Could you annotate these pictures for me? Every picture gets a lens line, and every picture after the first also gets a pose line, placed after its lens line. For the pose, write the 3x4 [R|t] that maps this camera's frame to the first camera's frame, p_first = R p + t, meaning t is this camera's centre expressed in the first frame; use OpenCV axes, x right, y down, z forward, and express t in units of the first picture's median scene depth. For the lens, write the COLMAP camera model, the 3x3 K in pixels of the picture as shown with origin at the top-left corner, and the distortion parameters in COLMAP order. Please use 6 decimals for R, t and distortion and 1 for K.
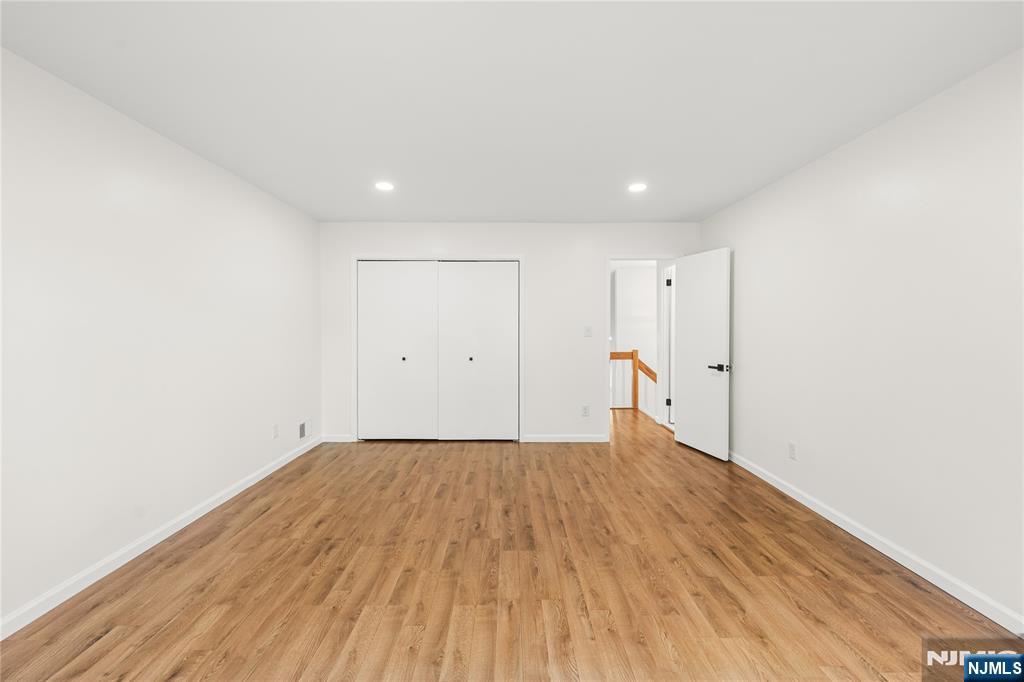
lens RADIAL K [[424.8, 0, 514.3], [0, 424.8, 334.4], [0, 0, 1]] dist [0.002223, 0.000449]
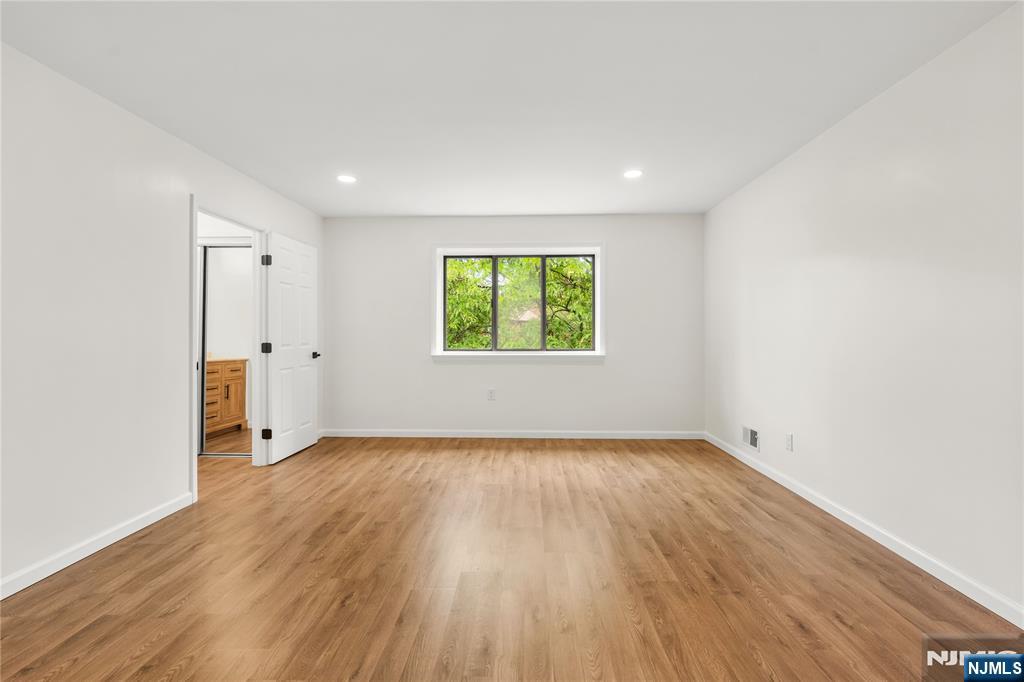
lens RADIAL K [[424.8, 0, 514.3], [0, 424.8, 334.4], [0, 0, 1]] dist [0.002223, 0.000449]
pose [[-0.998990, 0.003366, 0.044813, -0.101403], [0.004496, 0.999674, 0.025139, 0.019628], [-0.044713, 0.025315, -0.998679, 1.974187]]
